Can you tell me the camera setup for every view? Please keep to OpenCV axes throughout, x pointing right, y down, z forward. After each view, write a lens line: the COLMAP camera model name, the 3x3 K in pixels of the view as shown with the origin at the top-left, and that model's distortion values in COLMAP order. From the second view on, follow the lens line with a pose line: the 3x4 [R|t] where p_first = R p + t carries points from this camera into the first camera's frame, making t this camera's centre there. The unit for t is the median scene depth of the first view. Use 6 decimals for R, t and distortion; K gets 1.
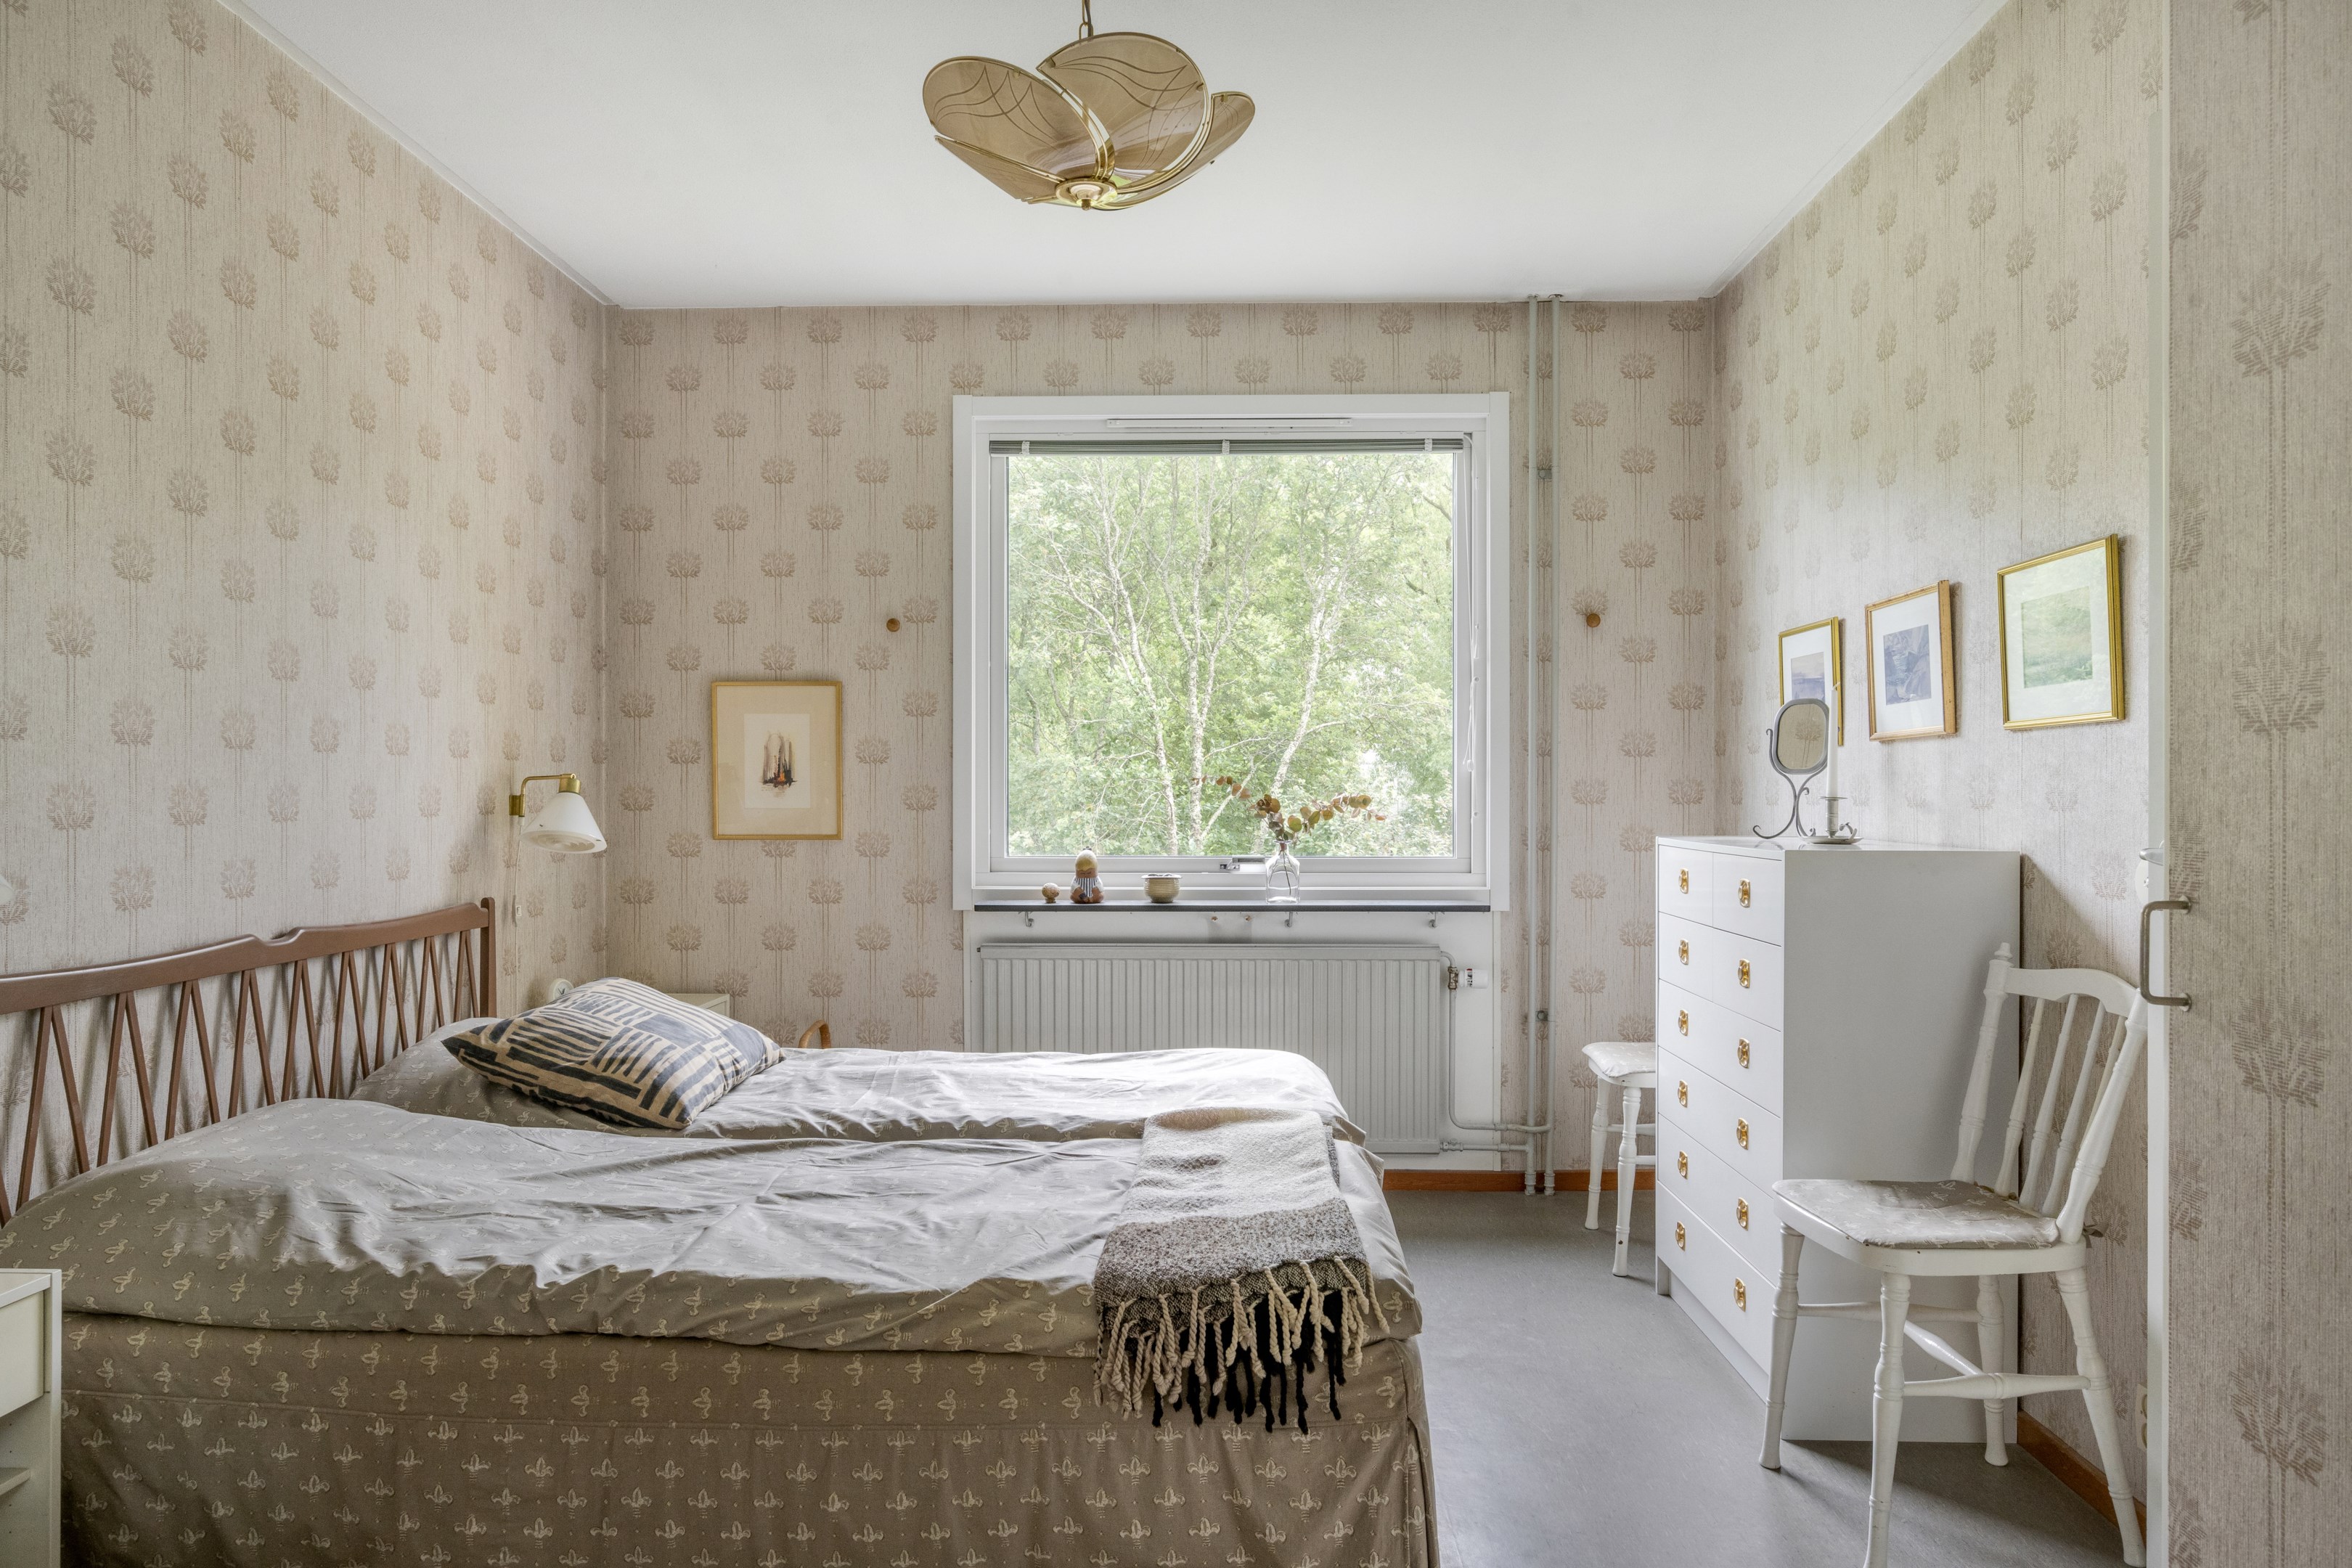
lens RADIAL K [[1505.8, 0, 1150.5], [0, 1505.8, 745.3], [0, 0, 1]] dist [0.001593, 0.000449]
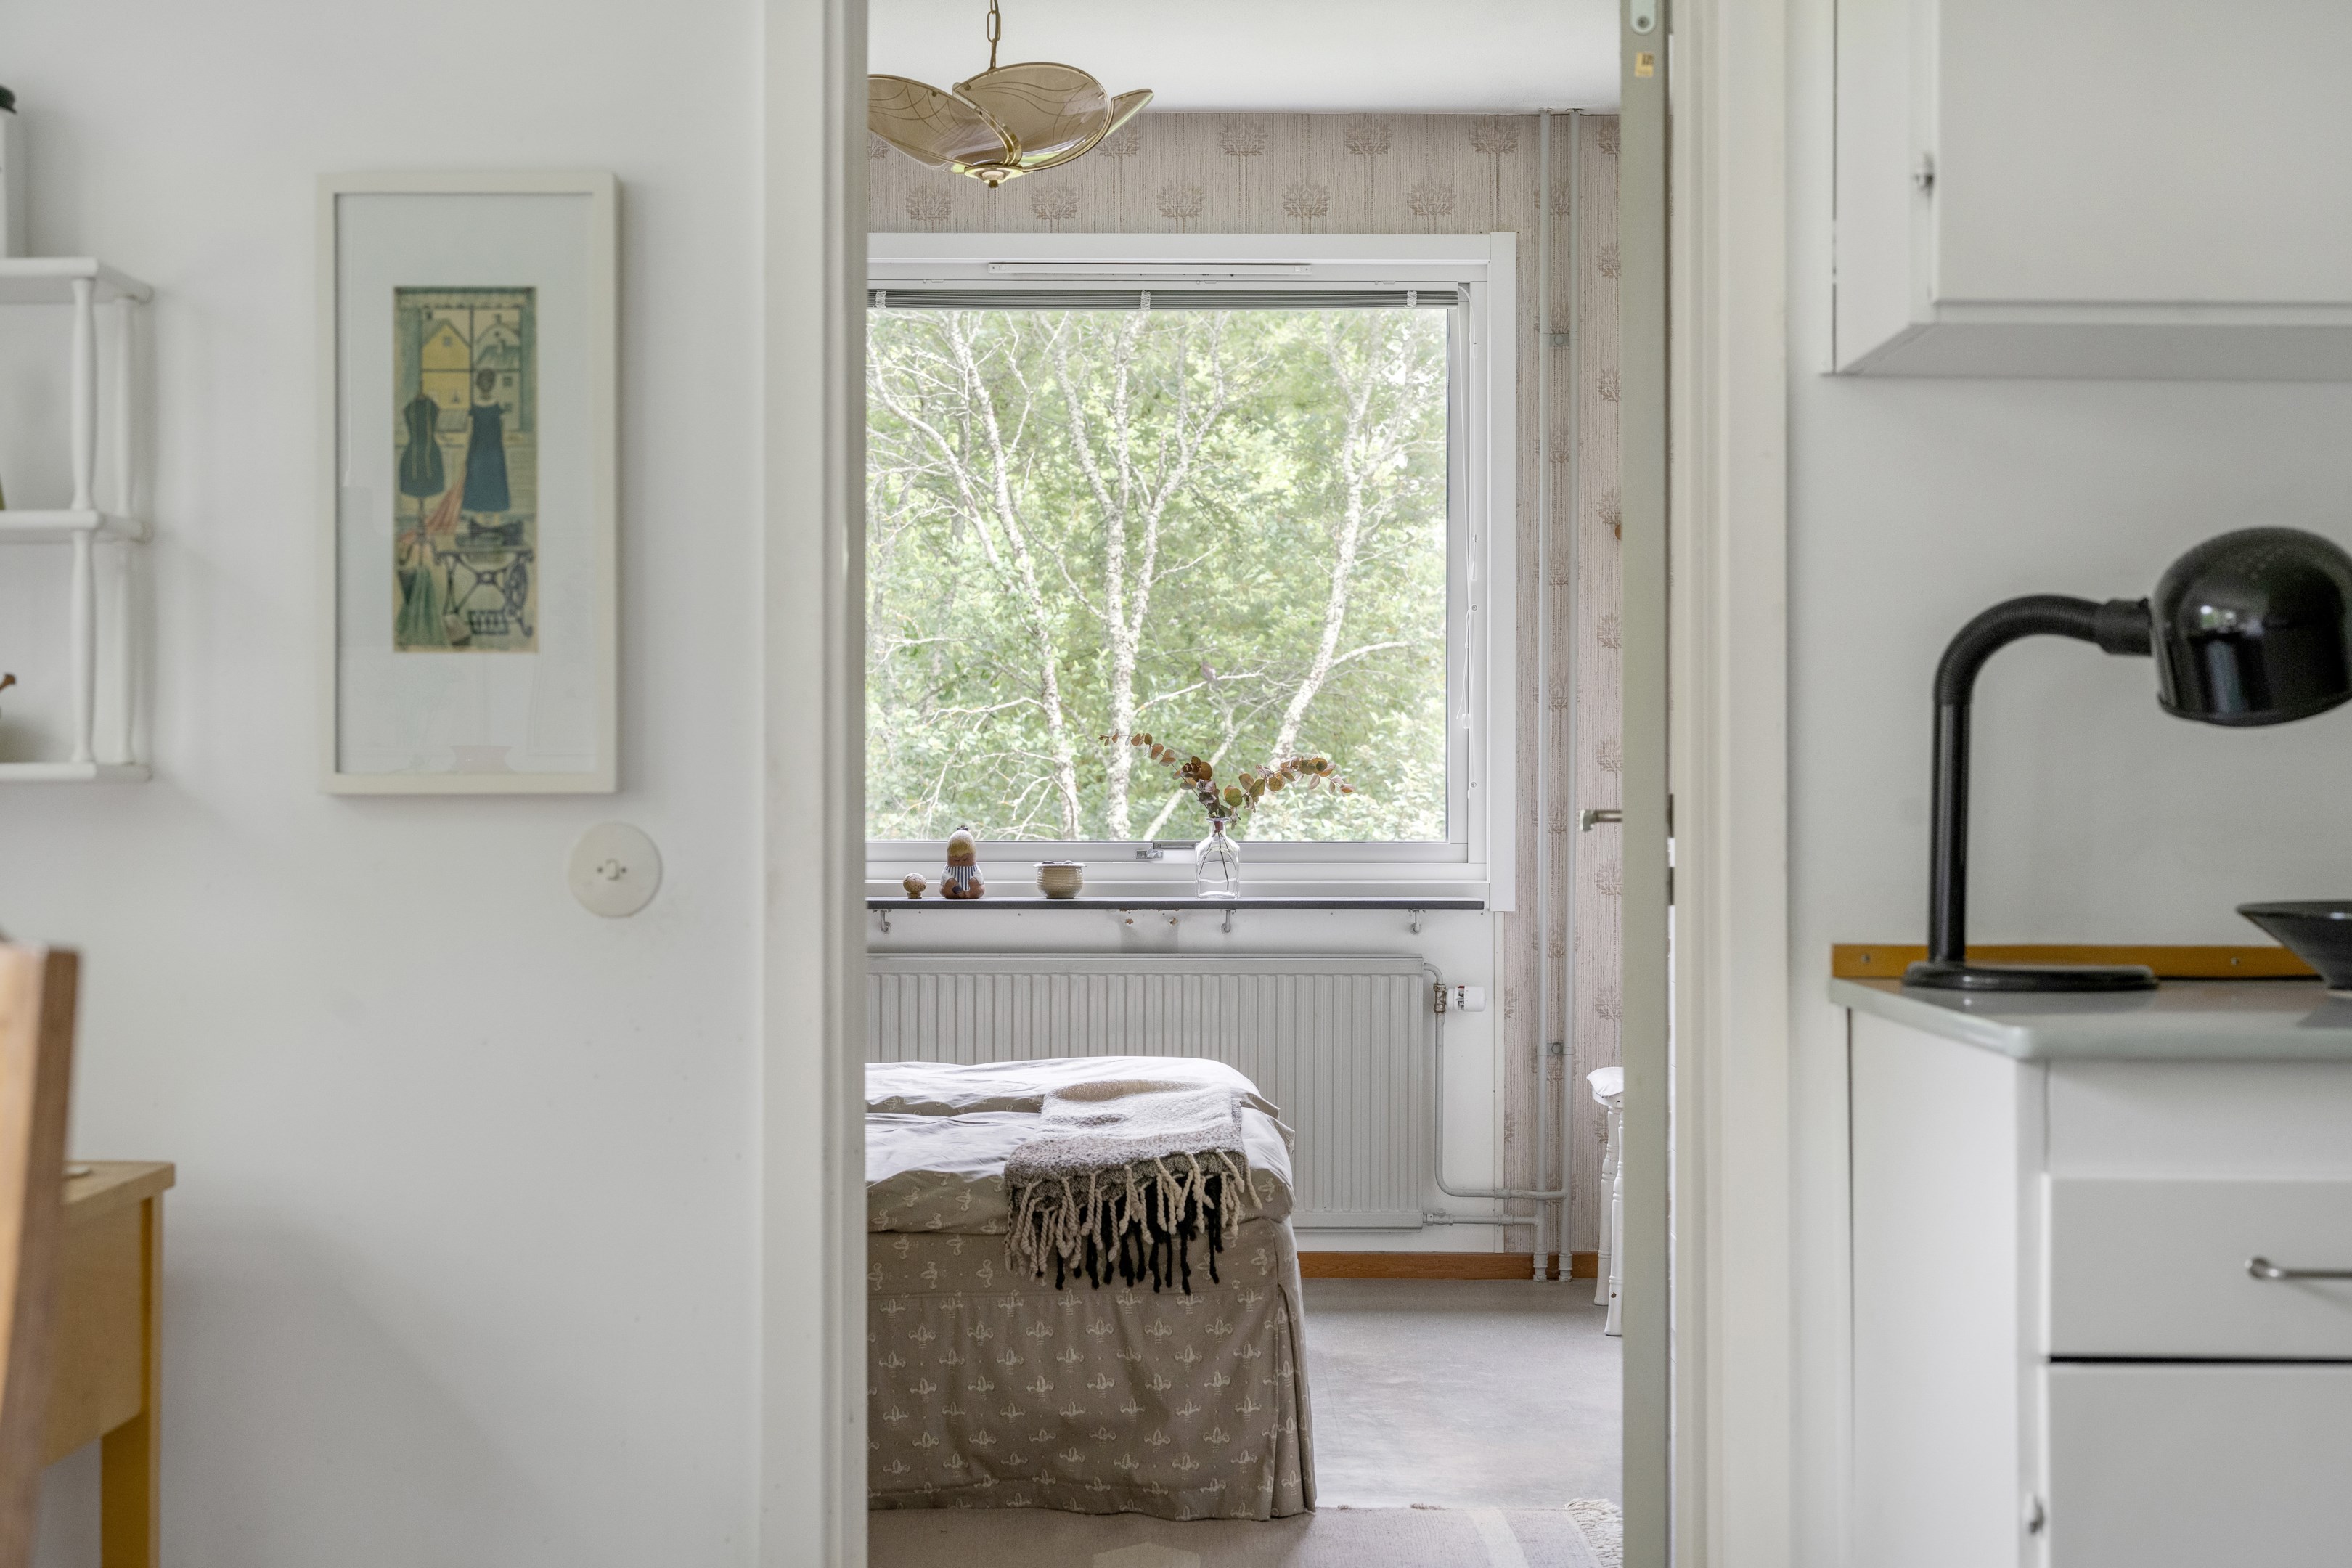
lens RADIAL K [[1505.8, 0, 1150.5], [0, 1505.8, 745.3], [0, 0, 1]] dist [0.001593, 0.000449]
pose [[0.997878, 0.001567, 0.065095, 0.003635], [-0.003679, 0.999470, 0.032346, 0.001611], [-0.065010, -0.032517, 0.997355, 0.243174]]
